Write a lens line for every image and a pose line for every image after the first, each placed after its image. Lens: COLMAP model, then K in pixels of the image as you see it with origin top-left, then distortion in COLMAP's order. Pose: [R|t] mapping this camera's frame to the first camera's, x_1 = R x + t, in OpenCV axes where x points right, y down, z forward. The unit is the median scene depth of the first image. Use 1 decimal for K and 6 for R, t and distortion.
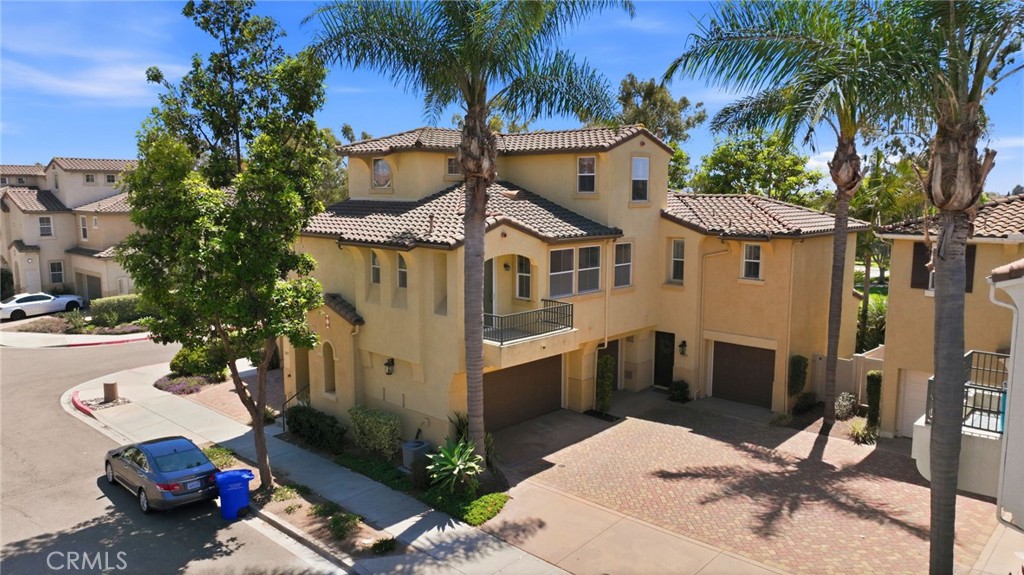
lens RADIAL K [[723.9, 0, 518.1], [0, 723.9, 282.3], [0, 0, 1]] dist [0.008674, 0.006784]
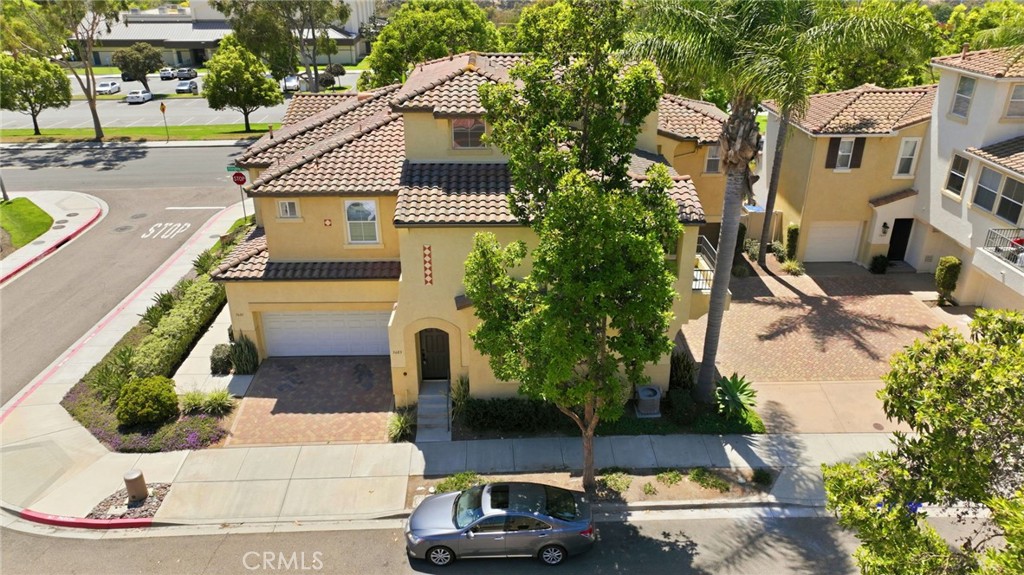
lens RADIAL K [[723.9, 0, 517.2], [0, 723.9, 294.4], [0, 0, 1]] dist [0.008674, 0.006784]
pose [[0.708573, -0.304931, 0.636350, -0.895113], [0.094377, 0.934660, 0.342789, -0.306397], [-0.699298, -0.182834, 0.691053, 0.355362]]
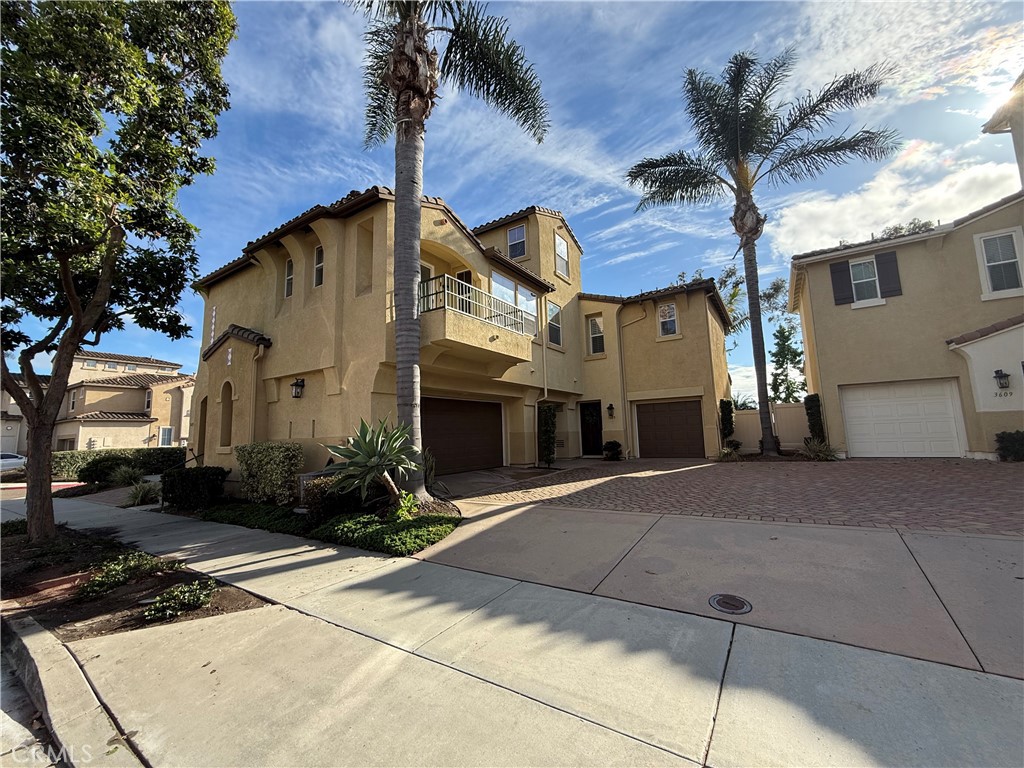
lens RADIAL K [[405.7, 0, 511.2], [0, 405.7, 381.4], [0, 0, 1]] dist [-0.000639, 0.000004]
pose [[0.985325, -0.014294, 0.170090, -0.022707], [0.057195, 0.966529, -0.250103, 0.227483], [-0.160822, 0.256161, 0.953162, 0.524589]]
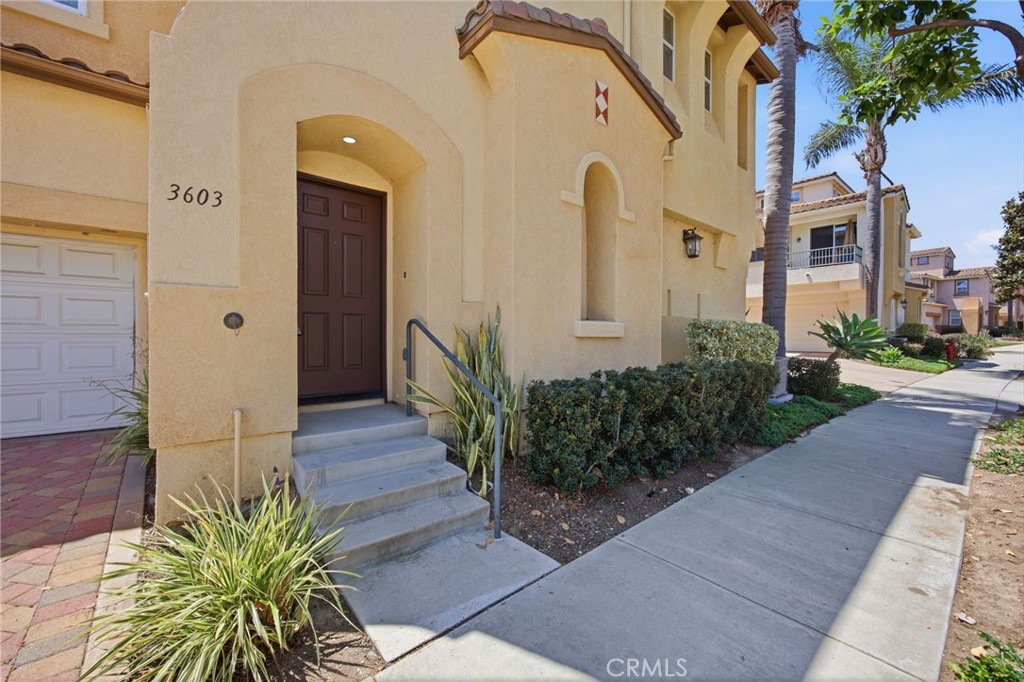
lens RADIAL K [[411.2, 0, 511.6], [0, 411.2, 340.8], [0, 0, 1]] dist [-0.000257, -0.000236]
pose [[0.114277, -0.009714, 0.993401, -0.486687], [0.128948, 0.991638, -0.005137, 0.167176], [-0.985045, 0.128684, 0.114574, 1.084334]]
